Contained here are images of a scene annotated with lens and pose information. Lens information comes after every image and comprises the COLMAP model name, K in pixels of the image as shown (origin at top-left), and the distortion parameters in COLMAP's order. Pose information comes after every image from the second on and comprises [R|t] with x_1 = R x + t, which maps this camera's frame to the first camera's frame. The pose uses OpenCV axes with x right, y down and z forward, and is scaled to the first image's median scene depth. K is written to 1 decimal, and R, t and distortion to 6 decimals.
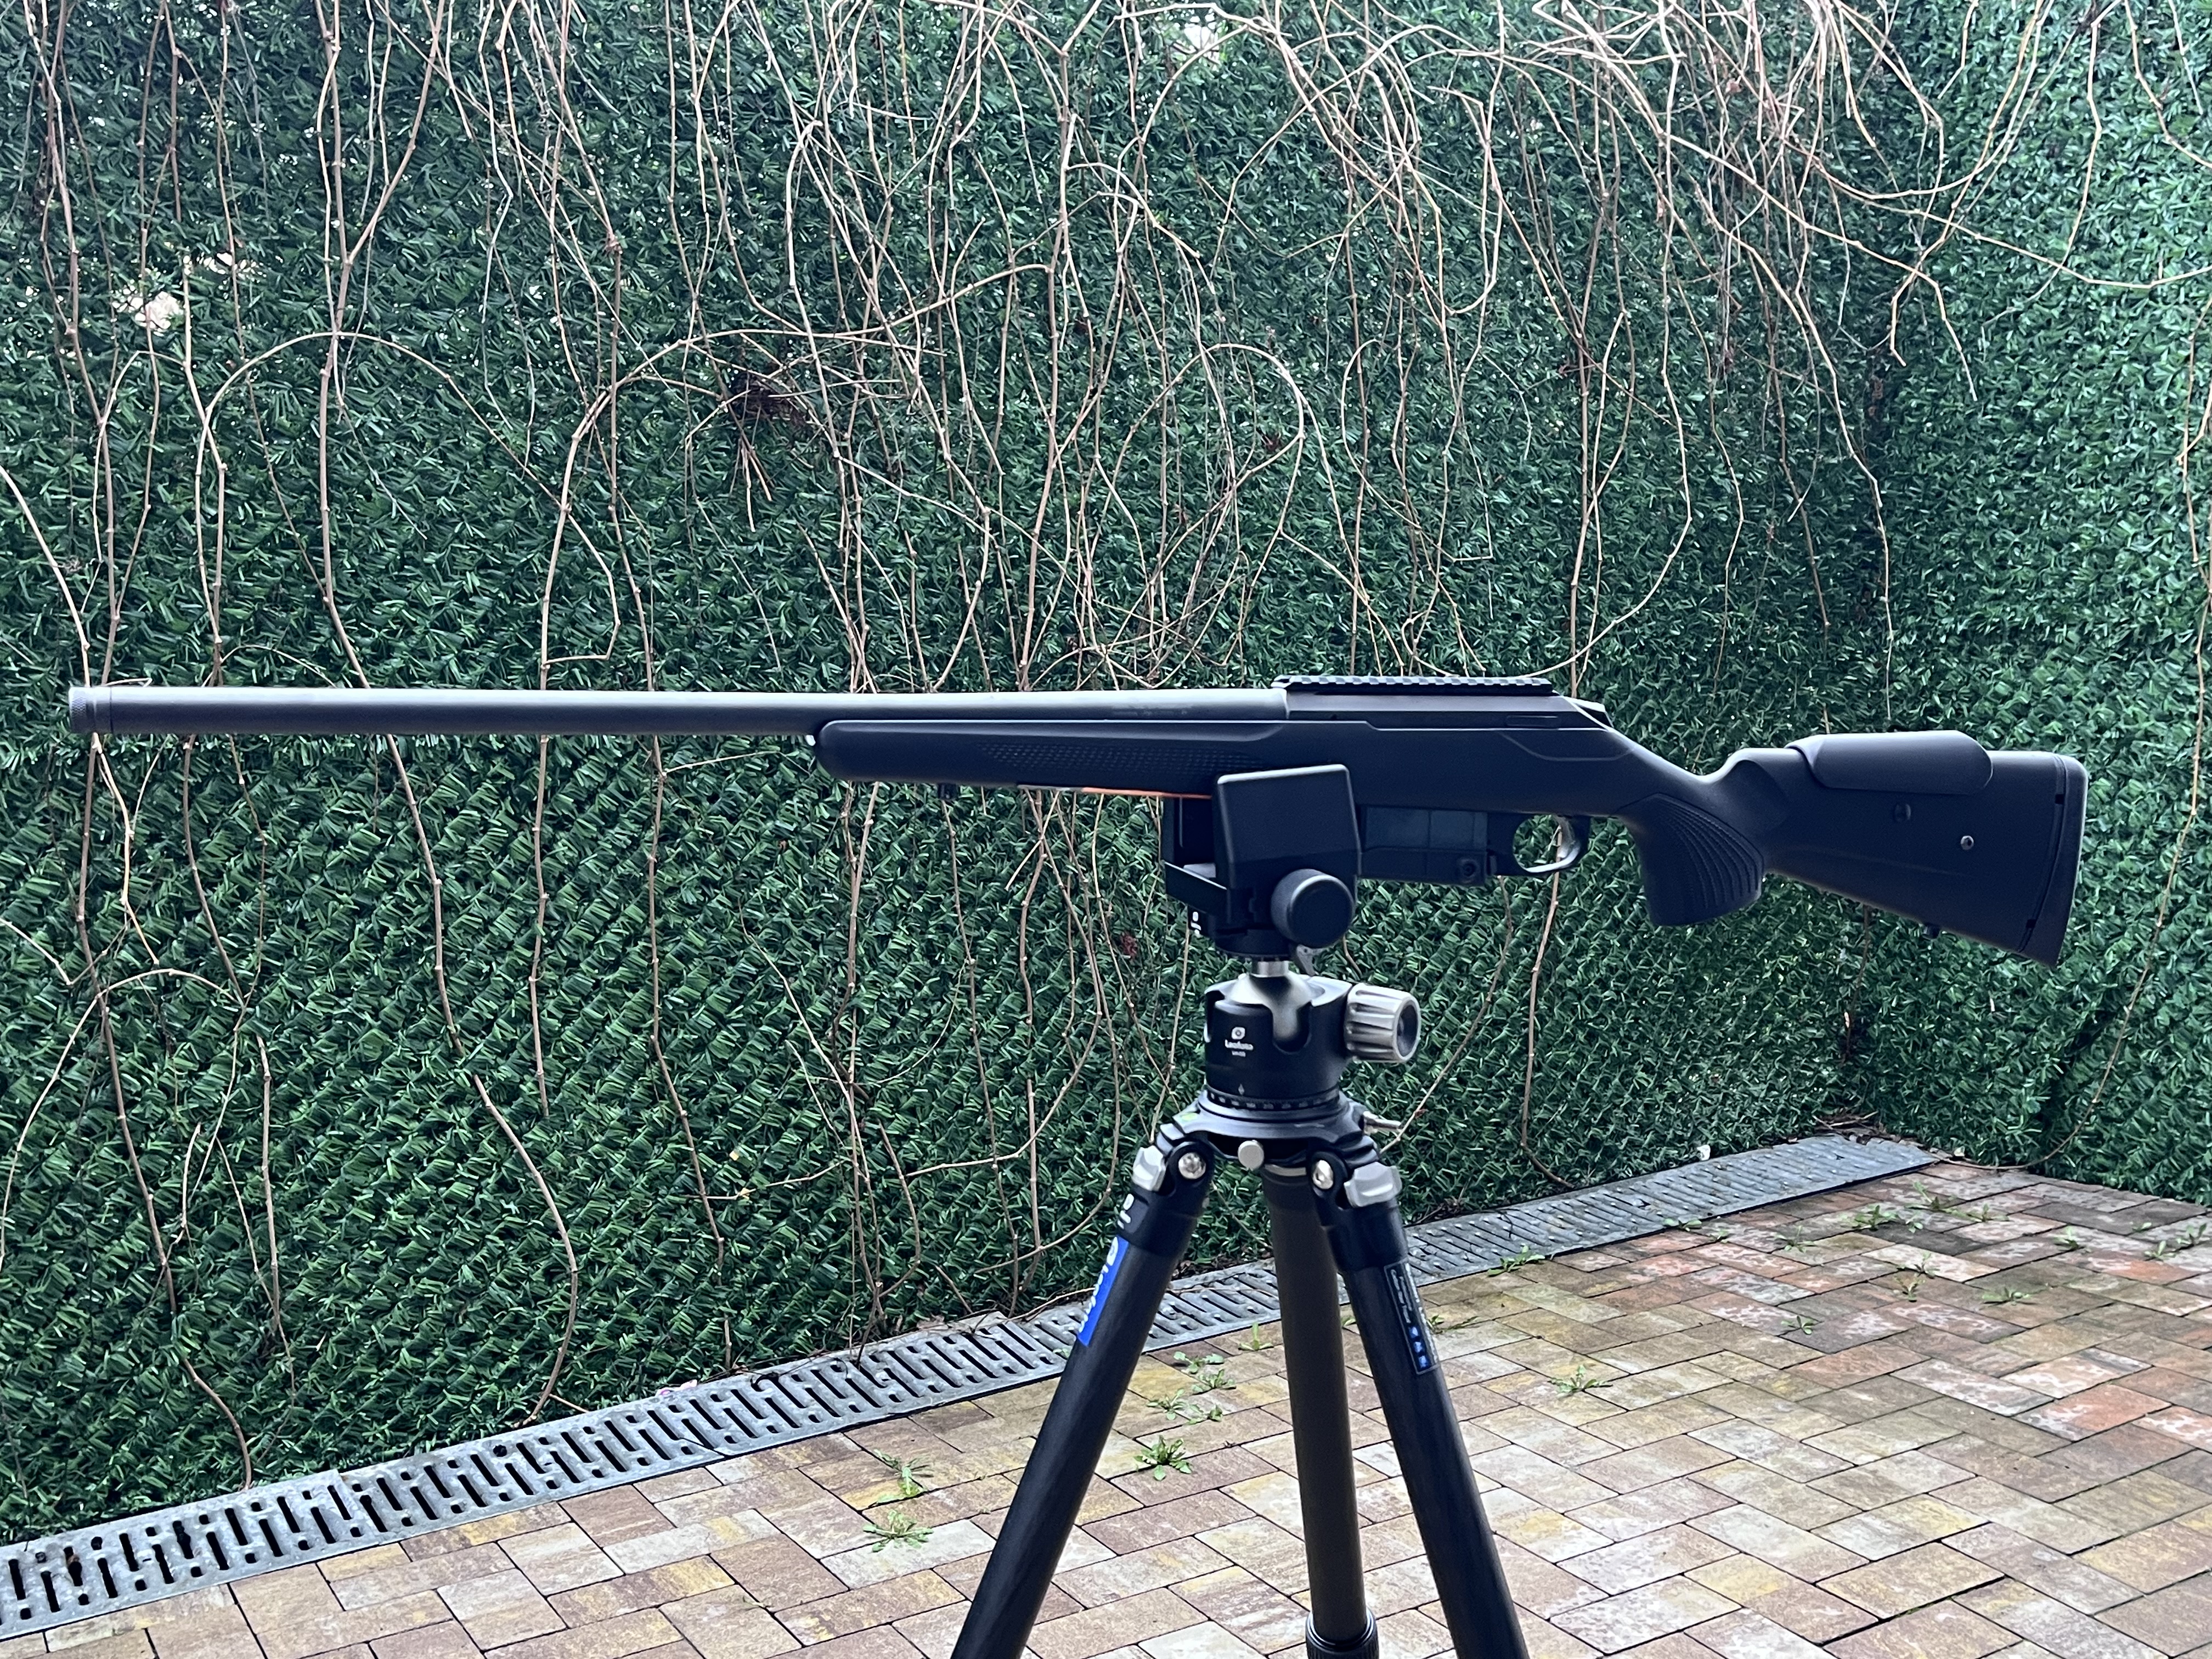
lens RADIAL K [[2286.4, 0, 1106.0], [0, 2286.4, 829.5], [0, 0, 1]] dist [0.125279, -0.373111]
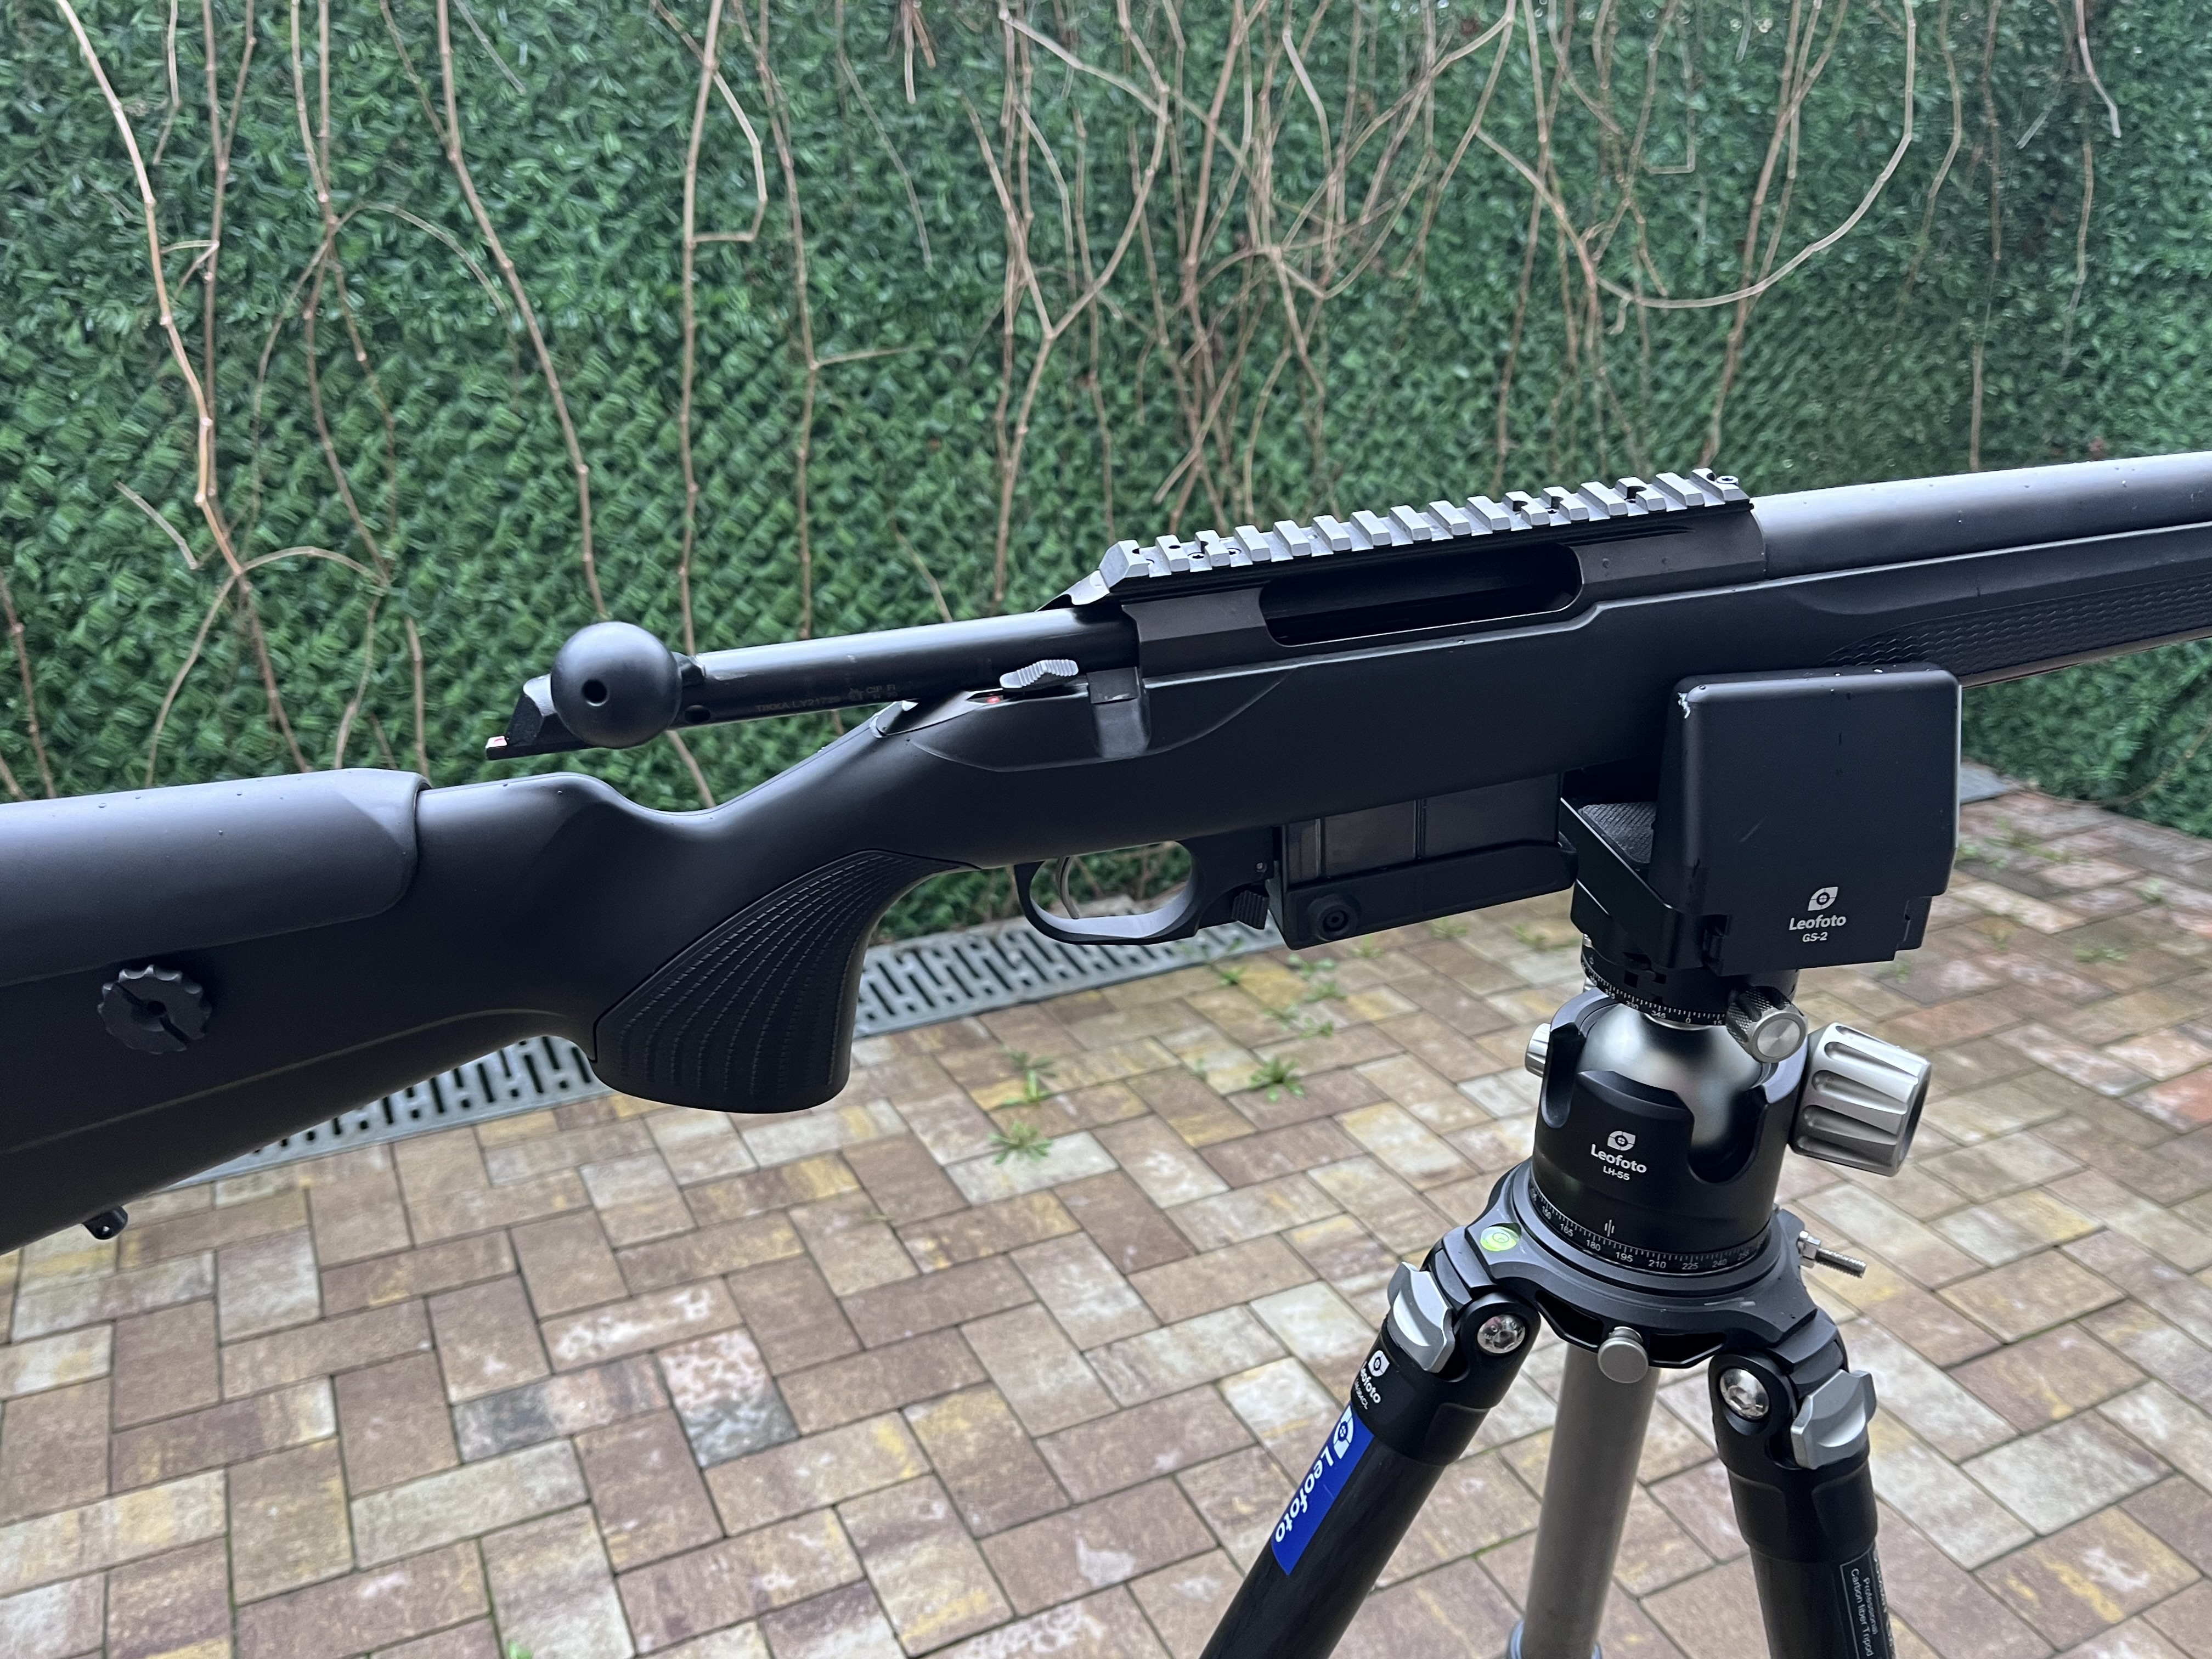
lens RADIAL K [[1745.4, 0, 1115.4], [0, 1745.4, 831.0], [0, 0, 1]] dist [0.040399, -0.068947]
pose [[0.996526, 0.069665, -0.045630, -0.018917], [-0.055623, 0.964574, 0.257883, -0.032577], [0.061979, -0.254449, 0.965098, 0.246214]]
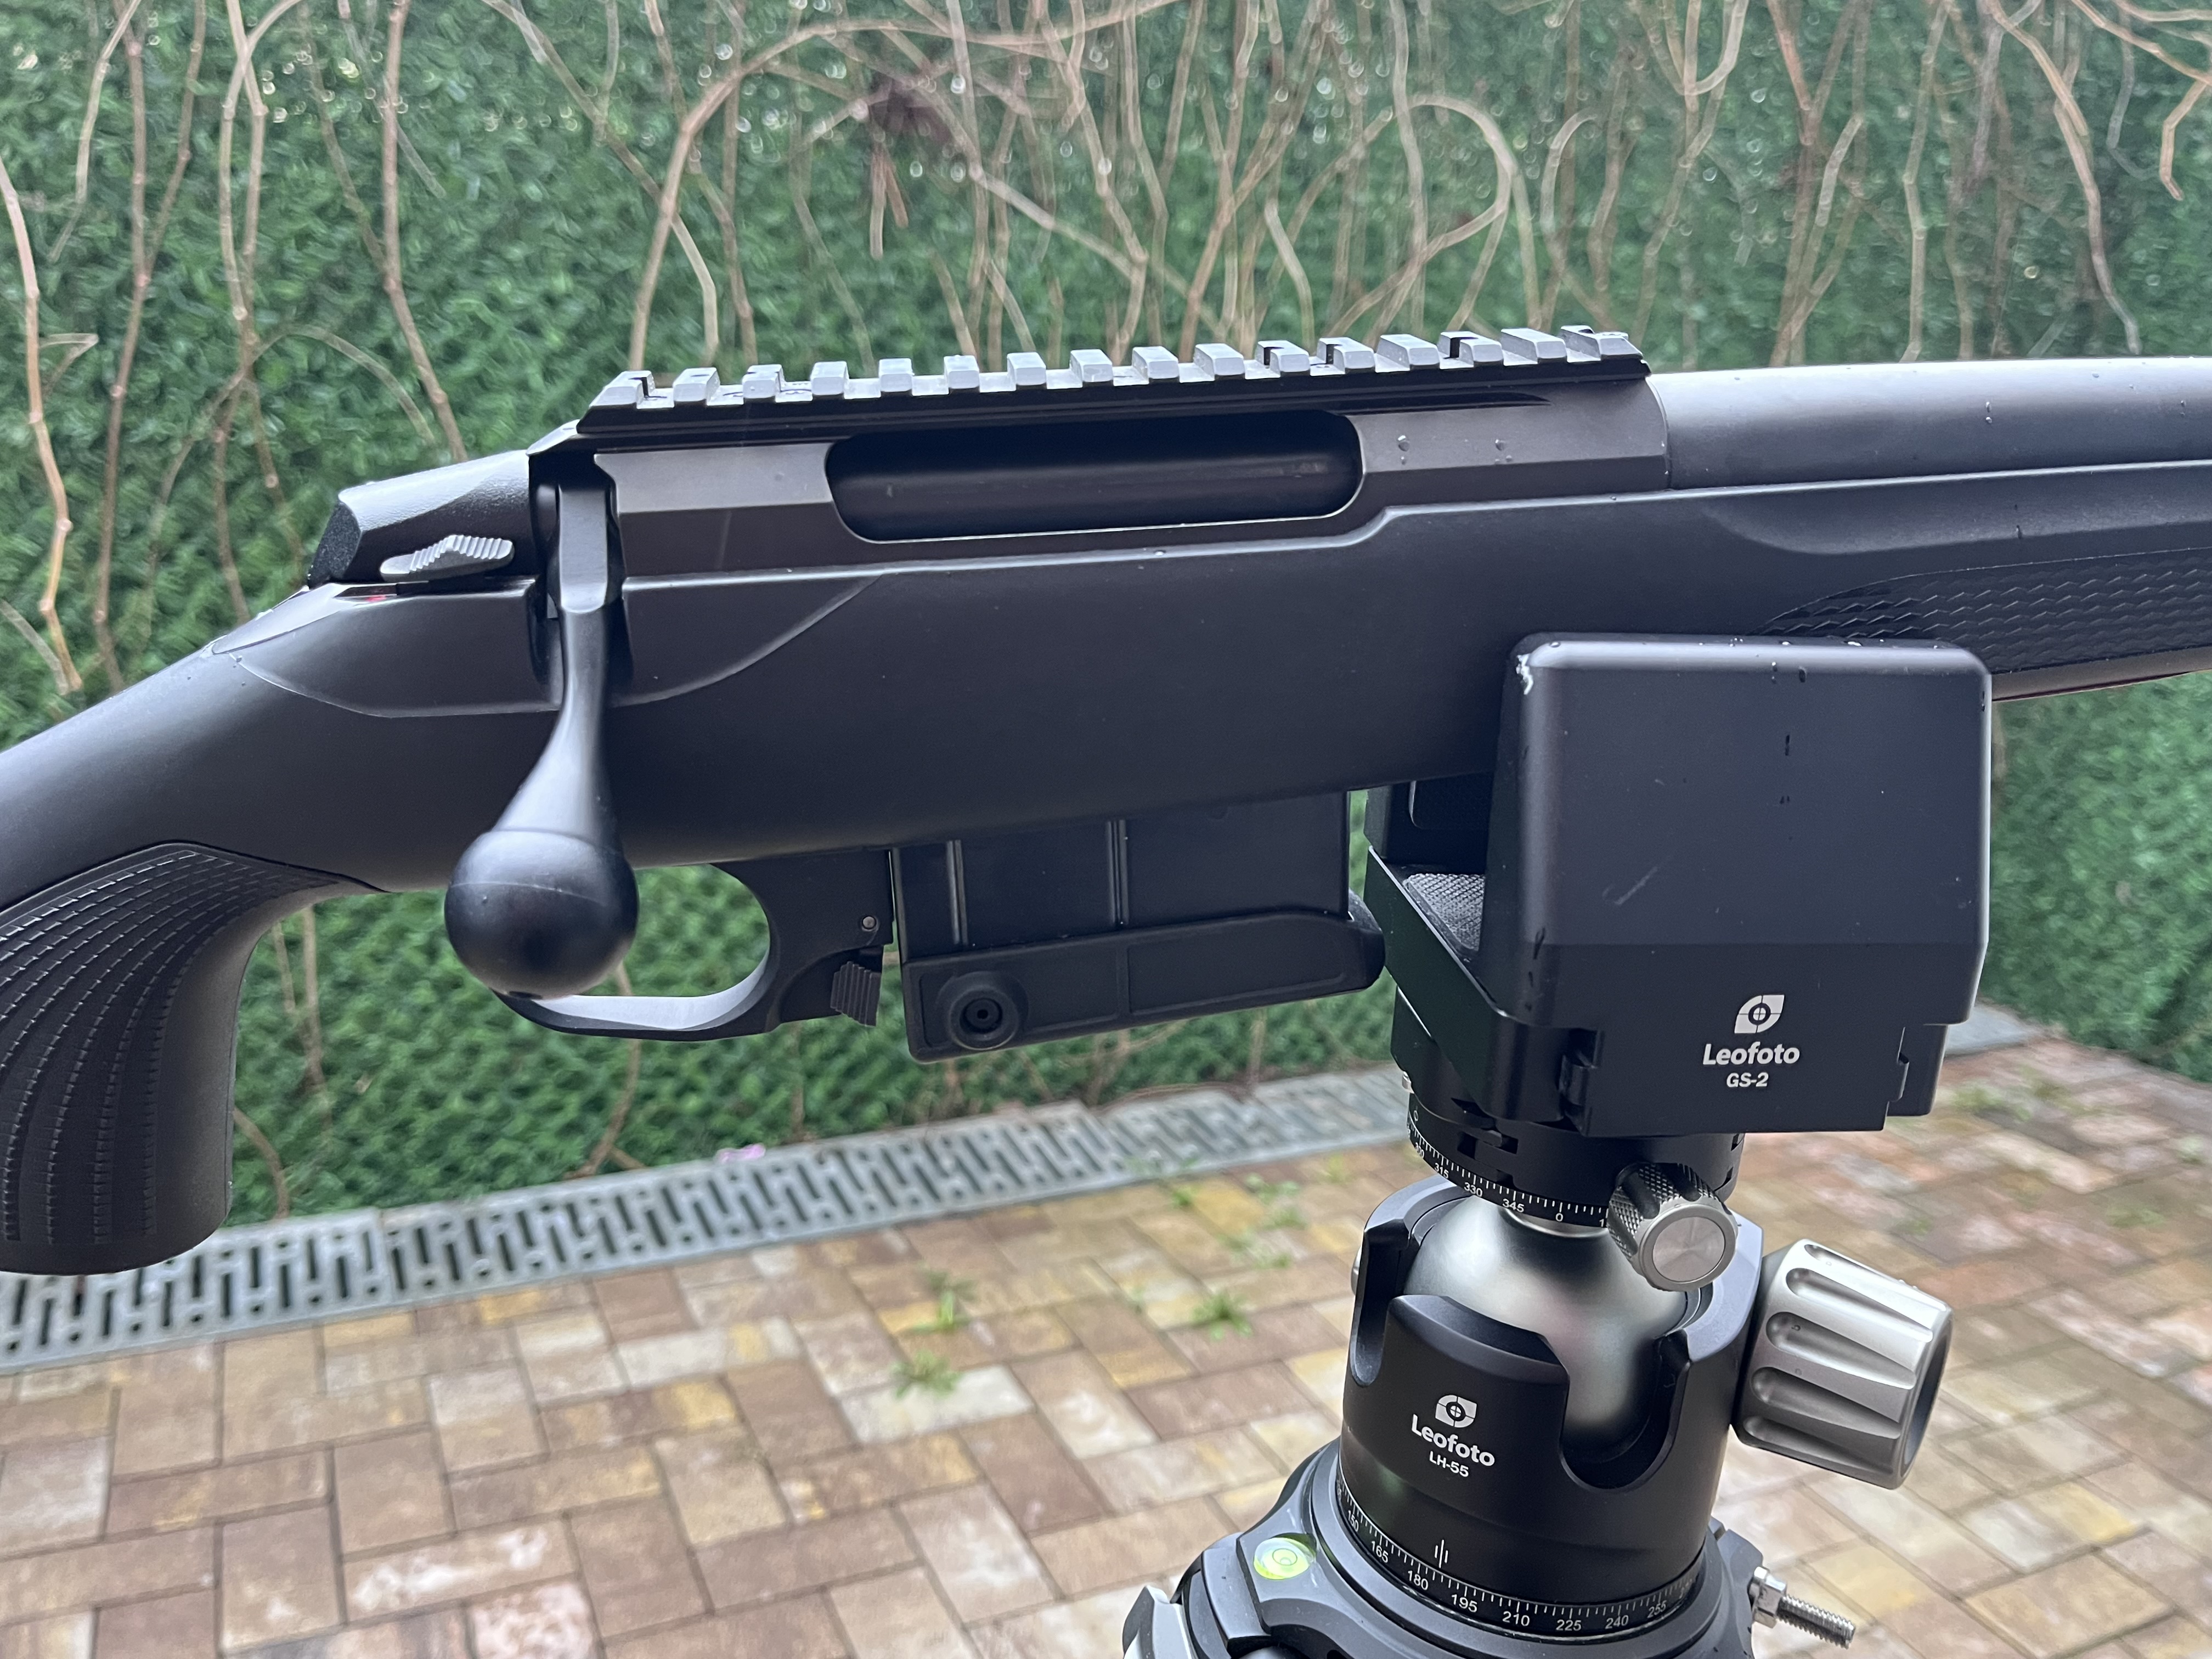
lens RADIAL K [[1745.4, 0, 1115.4], [0, 1745.4, 831.0], [0, 0, 1]] dist [0.040399, -0.068947]
pose [[0.992082, 0.107619, -0.064735, 0.006332], [-0.098198, 0.986055, 0.134356, -0.009914], [0.078291, -0.126936, 0.988816, 0.302154]]
